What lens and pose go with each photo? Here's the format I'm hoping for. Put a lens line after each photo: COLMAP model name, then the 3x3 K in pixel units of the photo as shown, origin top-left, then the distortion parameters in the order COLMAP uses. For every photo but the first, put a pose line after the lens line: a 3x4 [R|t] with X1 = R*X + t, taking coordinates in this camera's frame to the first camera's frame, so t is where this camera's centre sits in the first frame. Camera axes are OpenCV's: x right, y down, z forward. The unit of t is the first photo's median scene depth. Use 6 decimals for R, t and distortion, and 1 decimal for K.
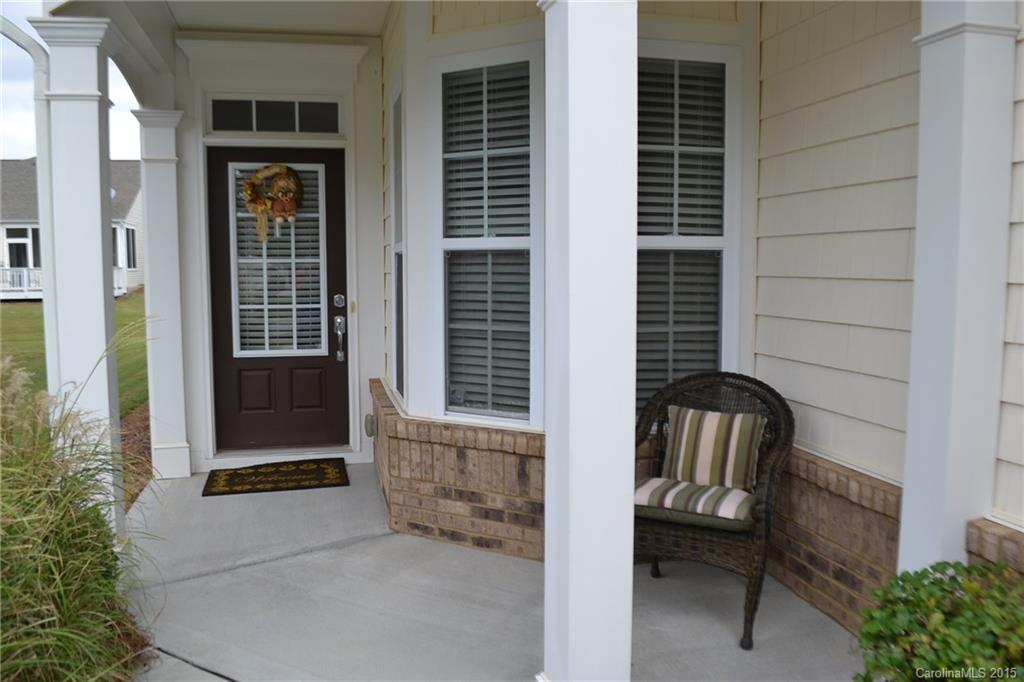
lens RADIAL K [[823.8, 0, 510.4], [0, 823.8, 341.3], [0, 0, 1]] dist [-0.076298, 0.011292]
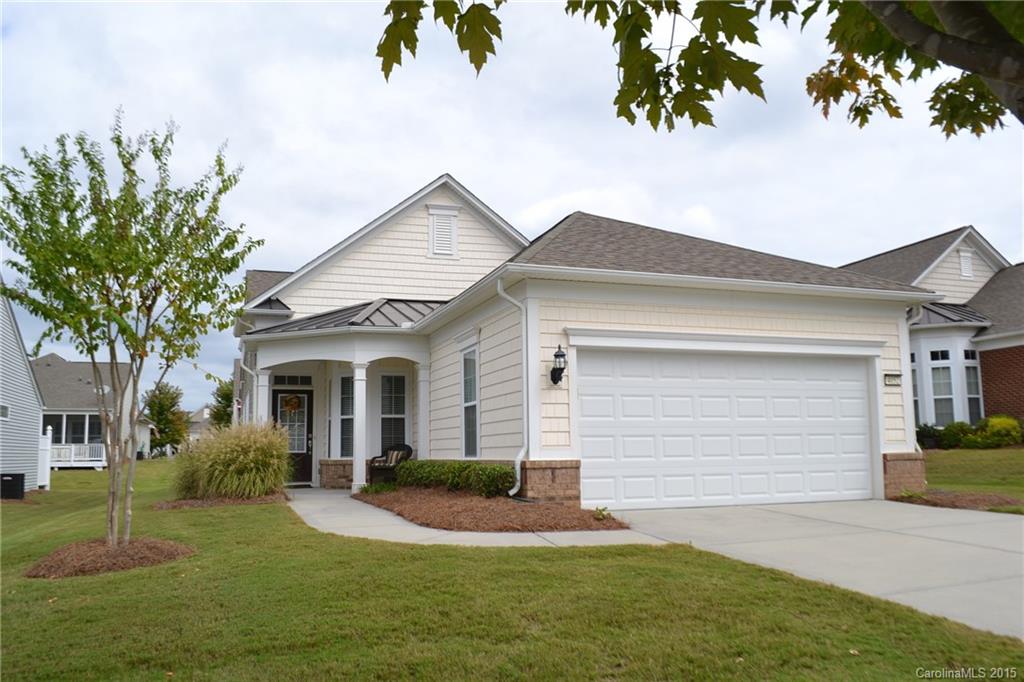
lens RADIAL K [[823.8, 0, 510.6], [0, 823.8, 342.8], [0, 0, 1]] dist [-0.076298, 0.011292]
pose [[0.995610, -0.001882, 0.093582, 0.298688], [0.022587, 0.975083, -0.220689, 0.349253], [-0.090835, 0.221834, 0.970844, -2.471823]]
